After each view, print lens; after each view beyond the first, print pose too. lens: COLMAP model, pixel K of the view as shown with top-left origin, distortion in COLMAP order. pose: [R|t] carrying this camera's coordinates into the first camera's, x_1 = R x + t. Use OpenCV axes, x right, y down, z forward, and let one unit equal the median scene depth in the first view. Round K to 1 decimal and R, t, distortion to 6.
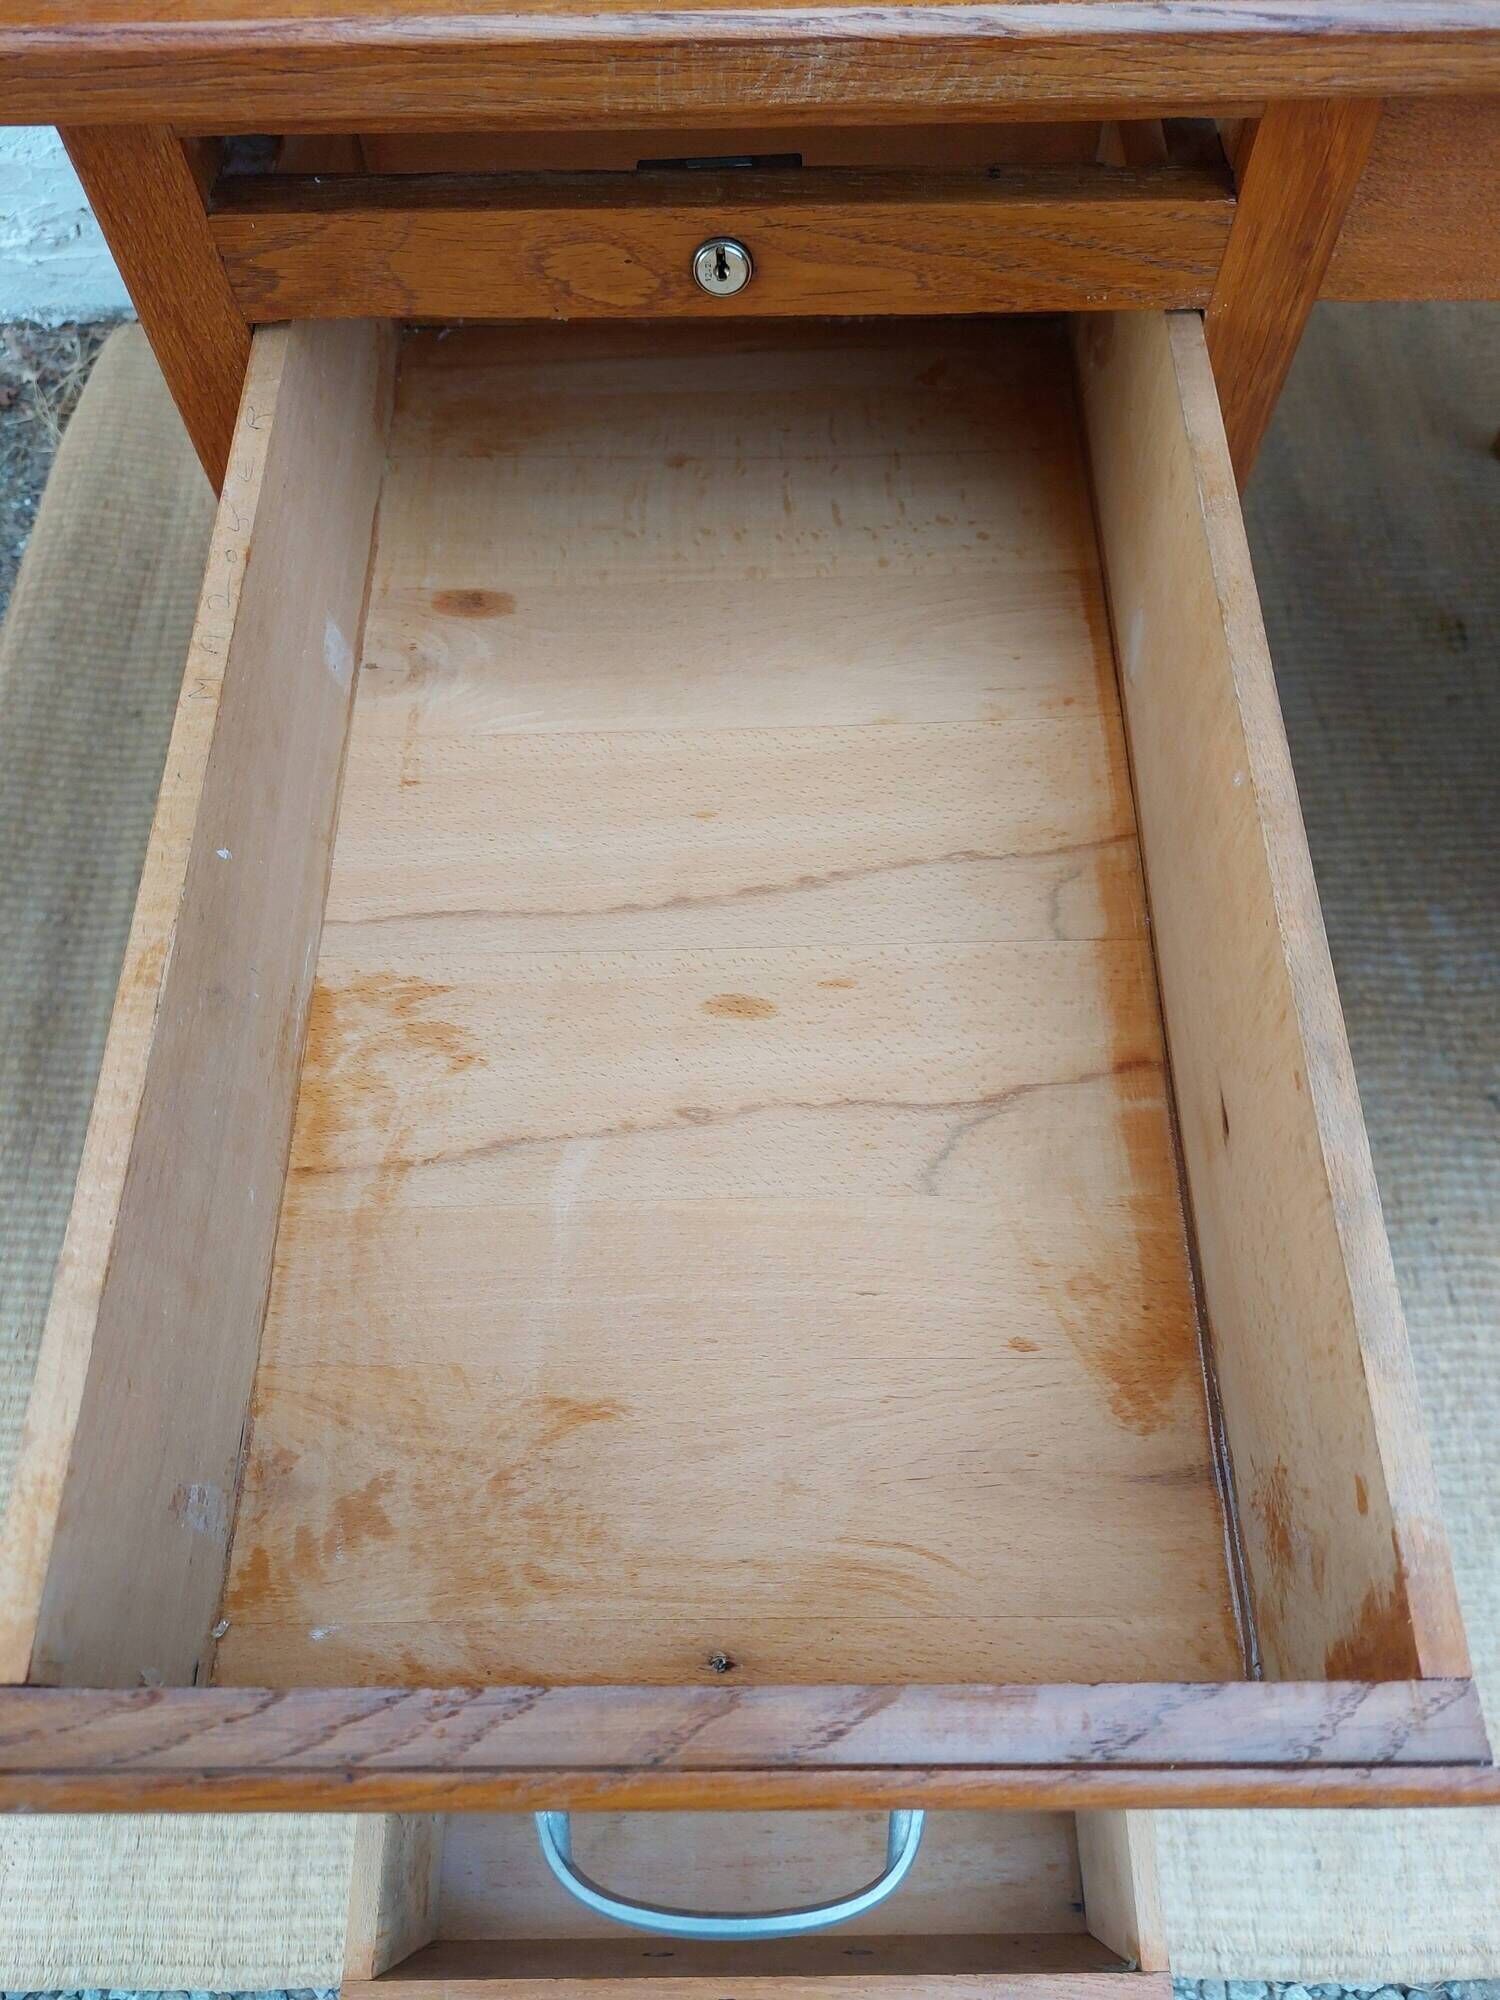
lens RADIAL K [[1465.6, 0, 758.2], [0, 1465.6, 1019.4], [0, 0, 1]] dist [0.049694, -0.049913]
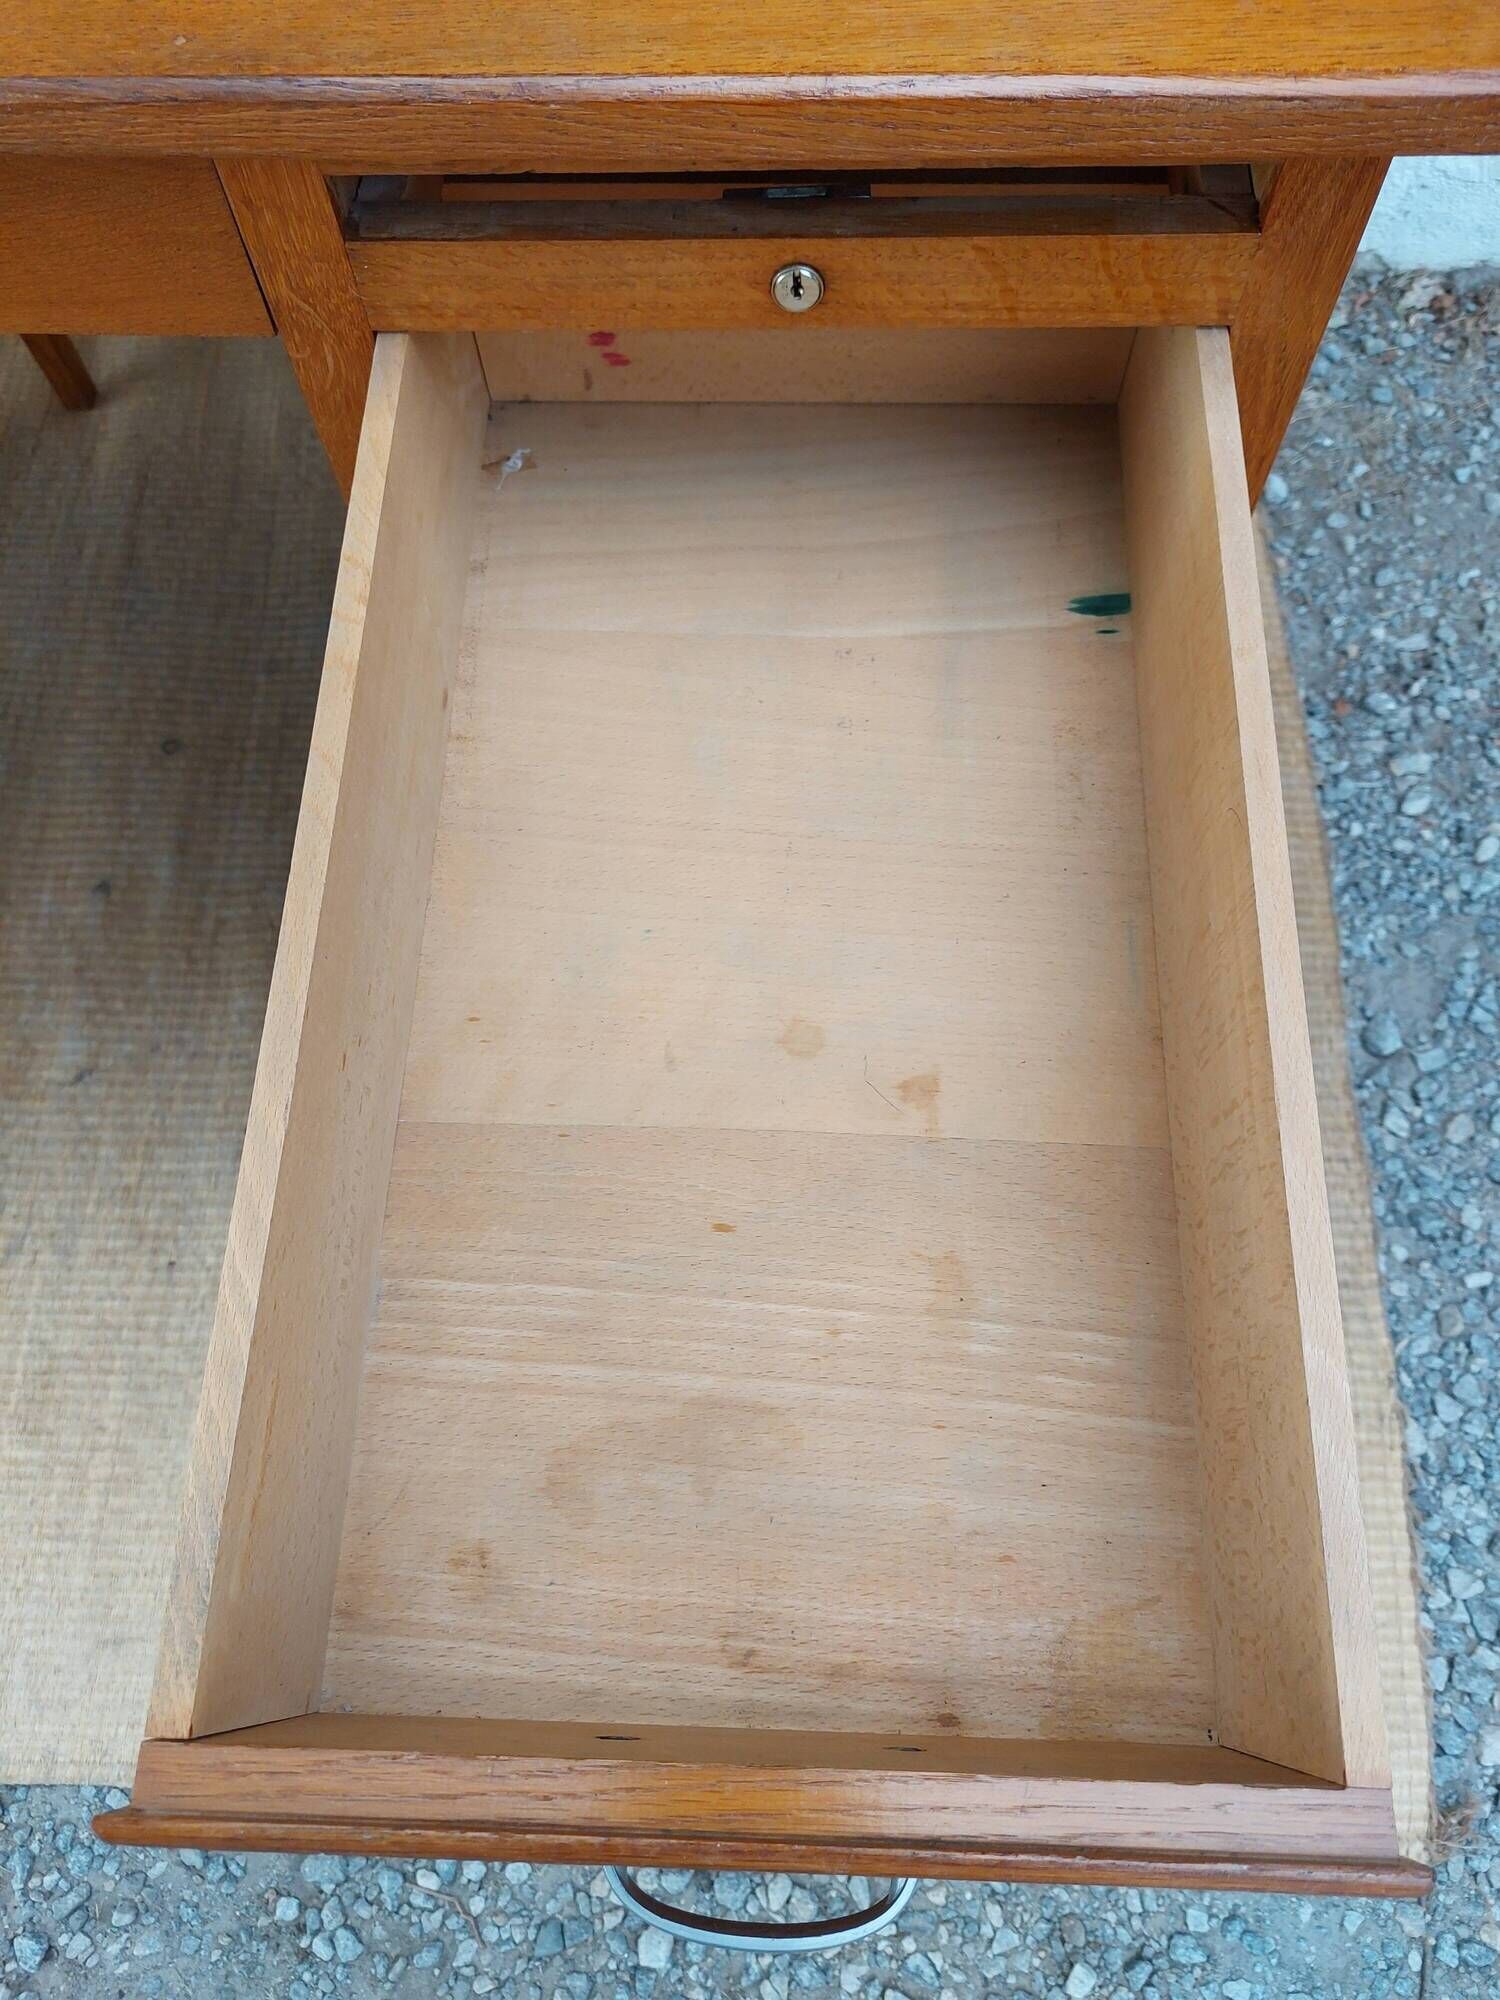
lens RADIAL K [[1465.6, 0, 750.4], [0, 1465.6, 1018.2], [0, 0, 1]] dist [0.049694, -0.049913]
pose [[0.998876, 0.039743, -0.025849, 1.027664], [-0.038105, 0.997409, 0.061027, -0.032953], [0.028208, -0.059973, 0.997801, -0.088063]]
